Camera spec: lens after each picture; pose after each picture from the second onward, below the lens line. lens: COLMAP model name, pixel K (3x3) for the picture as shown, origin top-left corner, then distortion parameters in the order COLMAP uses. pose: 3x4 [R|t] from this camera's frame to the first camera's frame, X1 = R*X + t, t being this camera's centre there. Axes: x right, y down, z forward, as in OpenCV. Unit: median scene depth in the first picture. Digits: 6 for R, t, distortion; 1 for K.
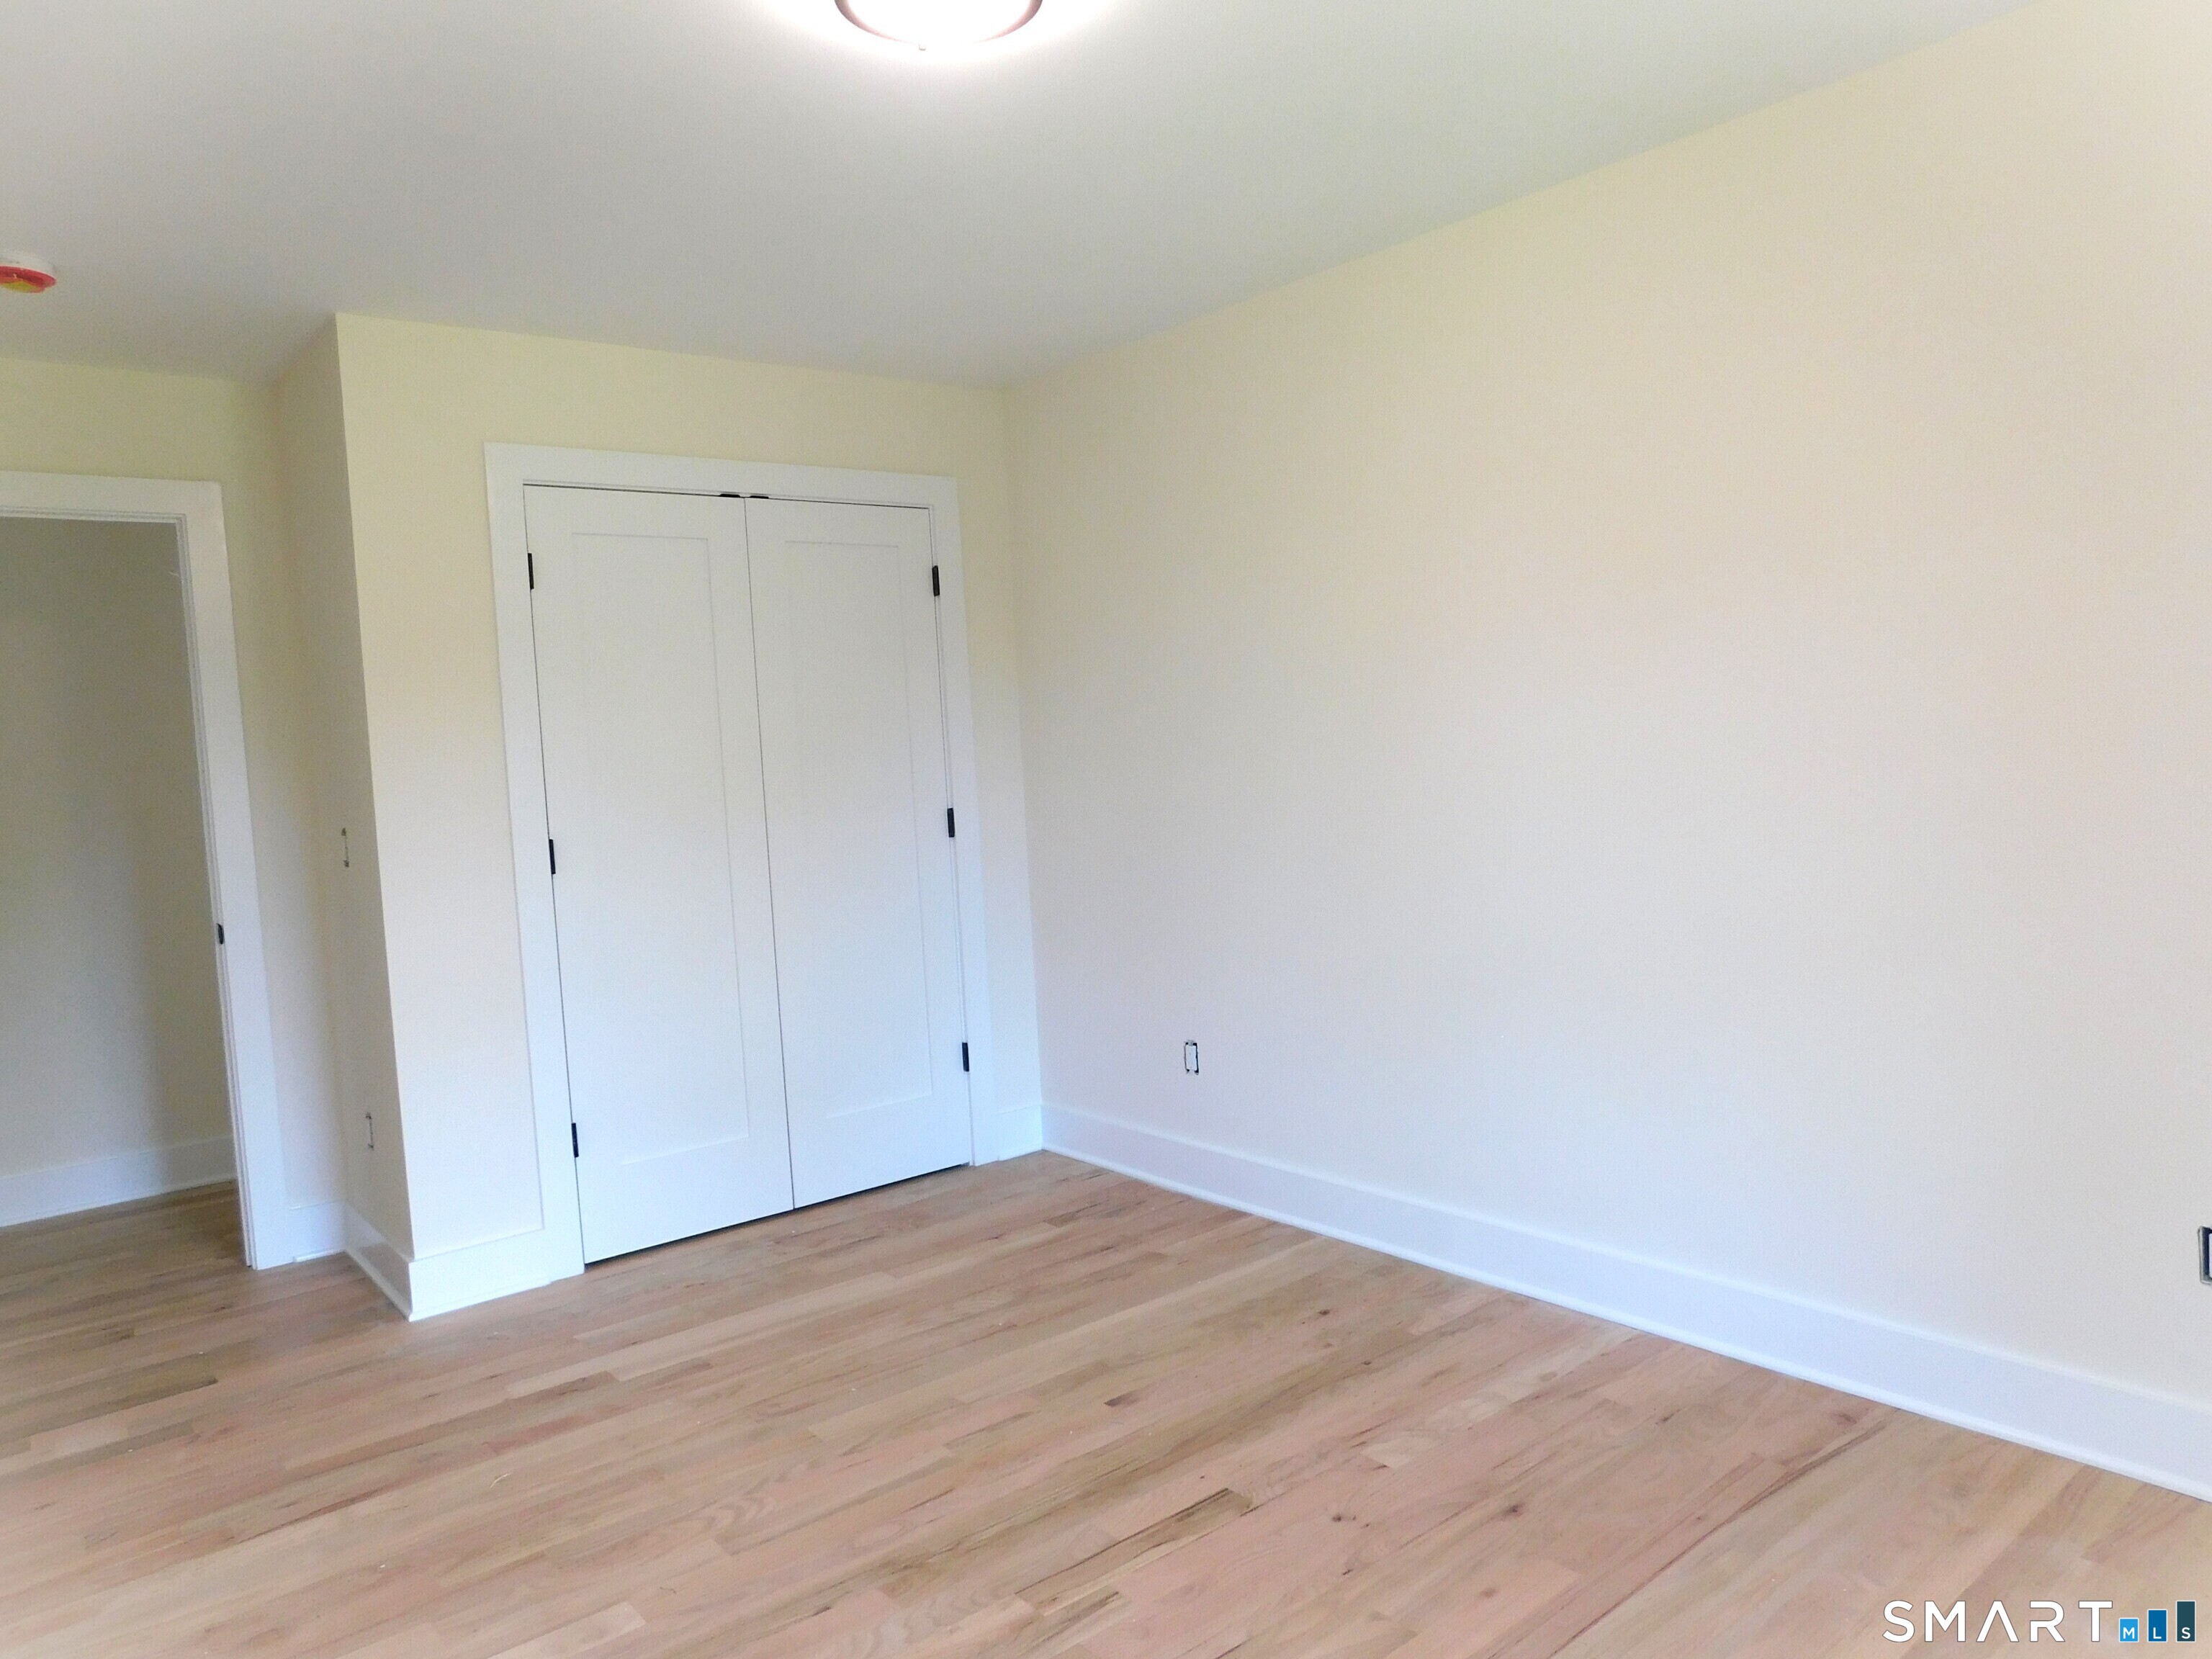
lens RADIAL K [[1471.7, 0, 1113.6], [0, 1471.7, 823.6], [0, 0, 1]] dist [-0.074602, 0.073953]
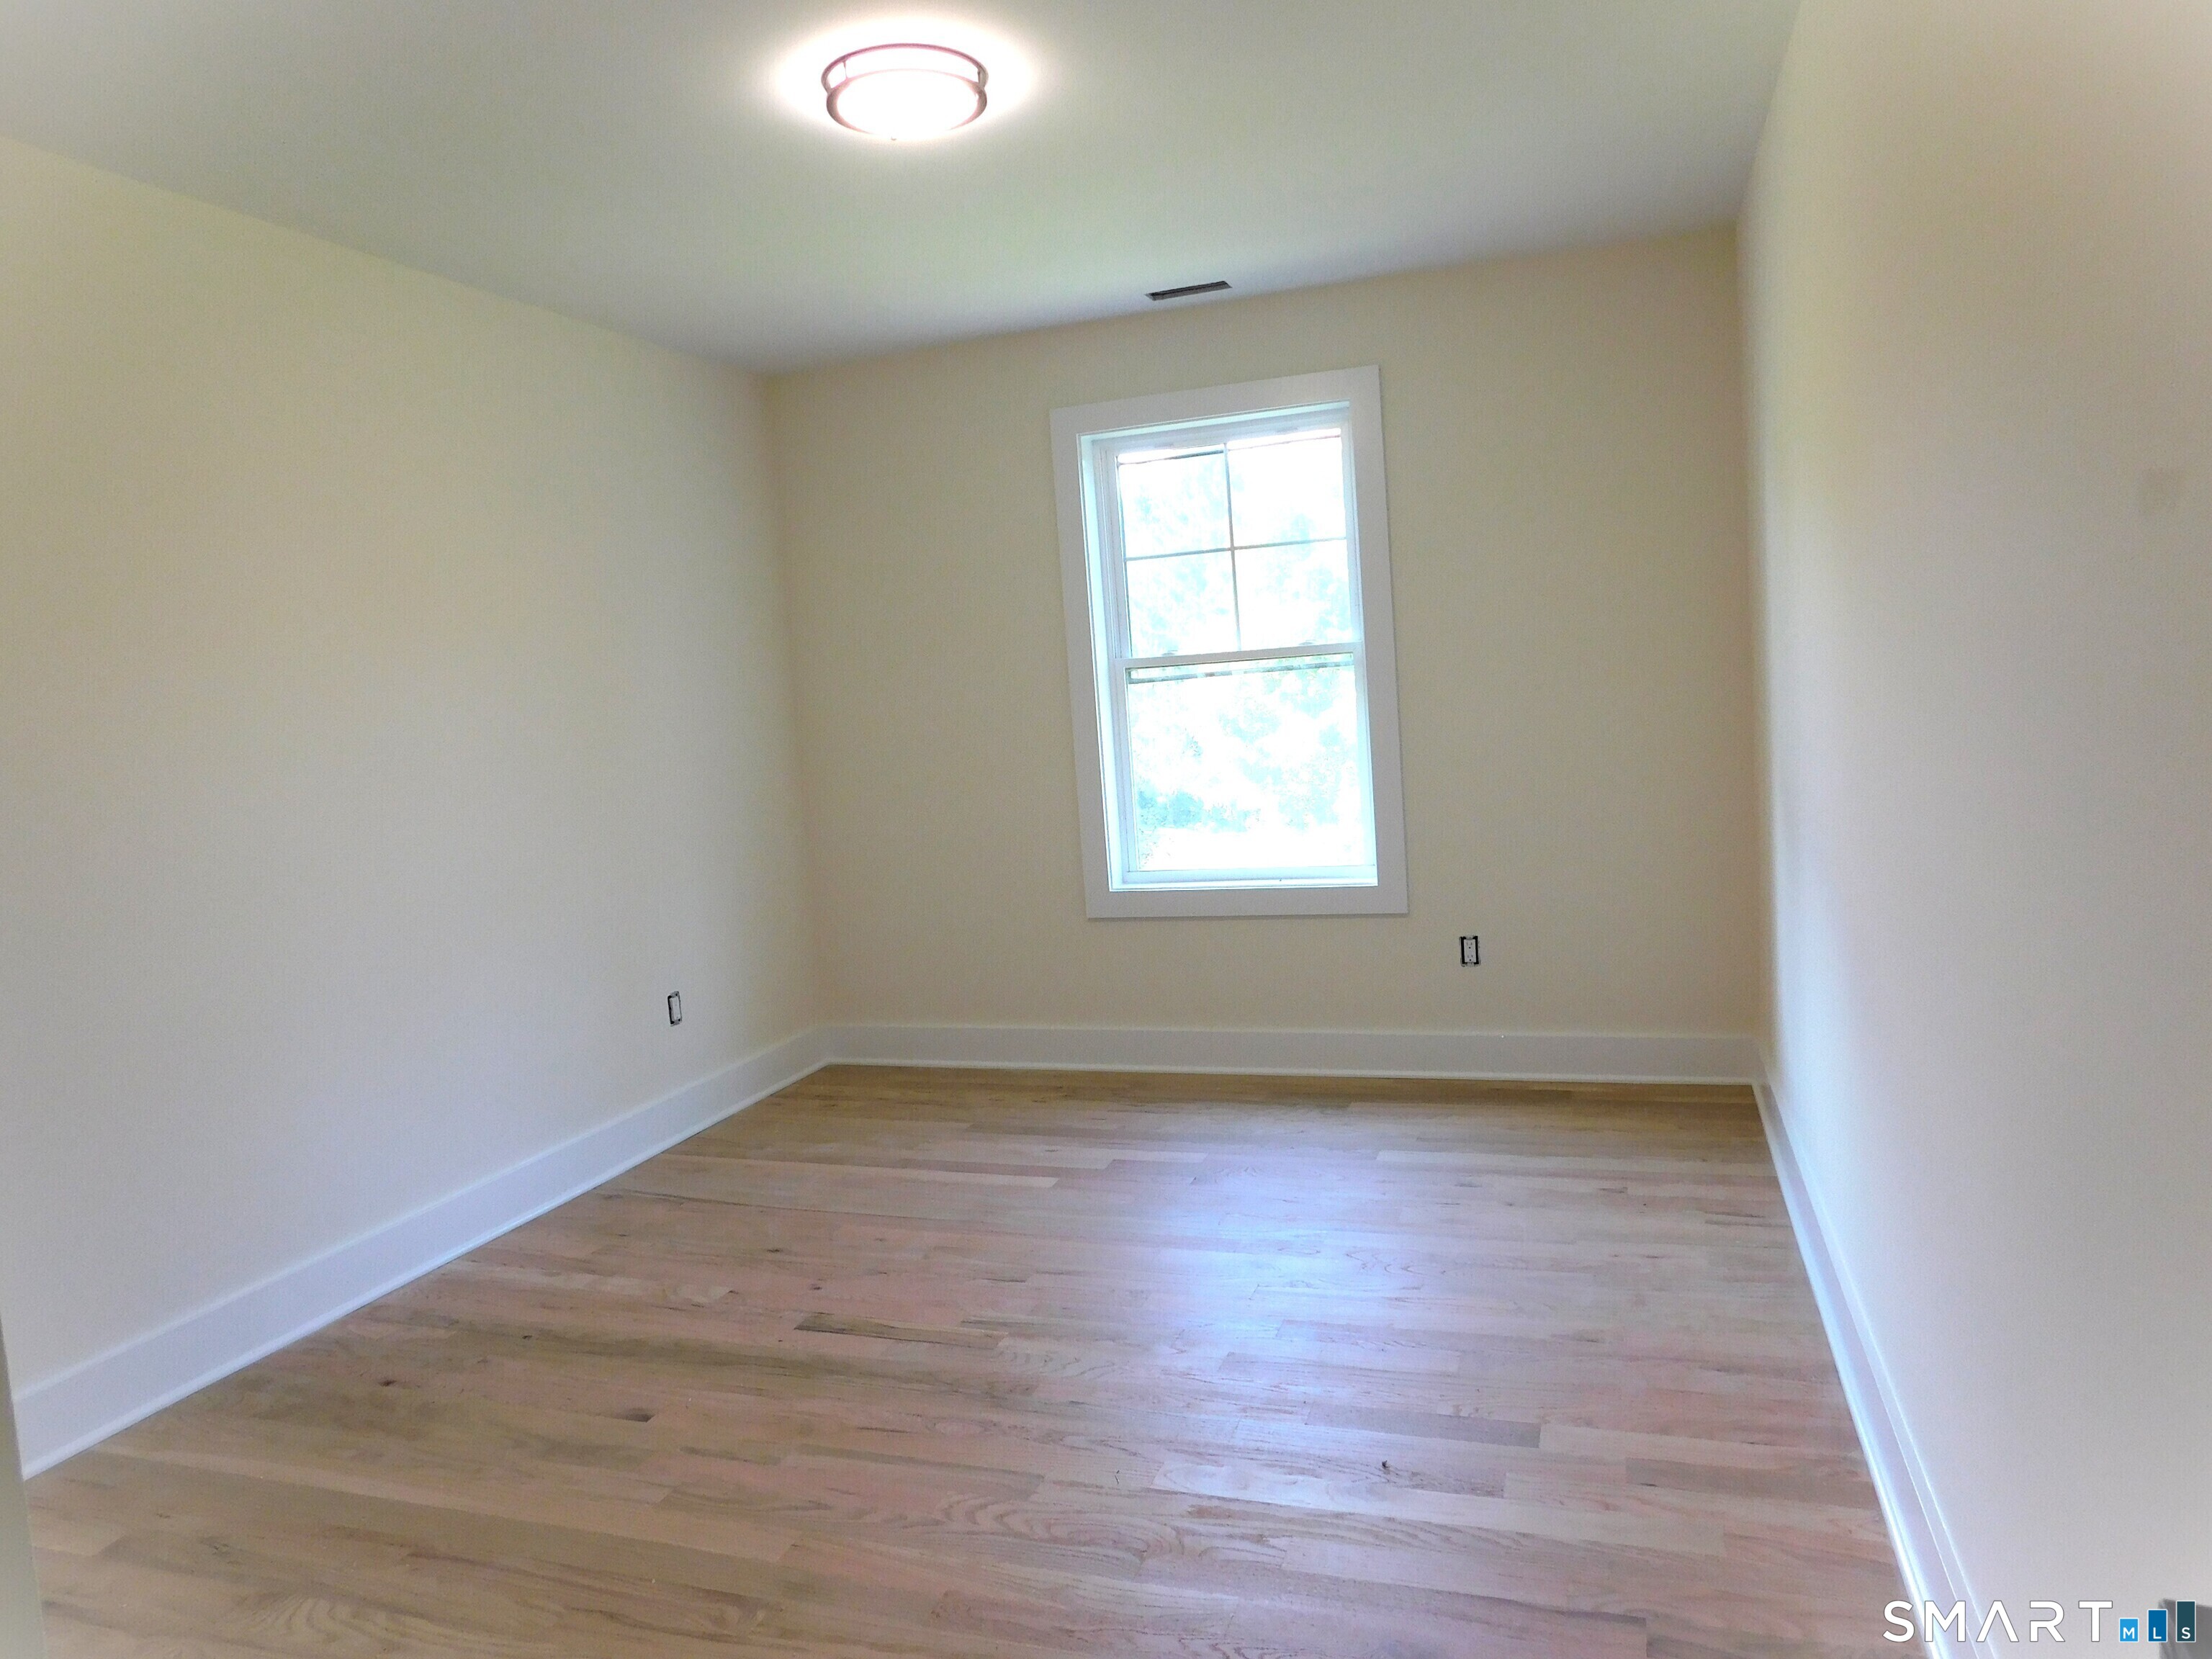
lens RADIAL K [[1471.7, 0, 1113.6], [0, 1471.7, 823.6], [0, 0, 1]] dist [-0.074602, 0.073953]
pose [[-0.515056, 0.004704, 0.857143, -1.083364], [0.139352, 0.987141, 0.078319, -0.013665], [-0.845753, 0.159784, -0.509089, 1.308368]]
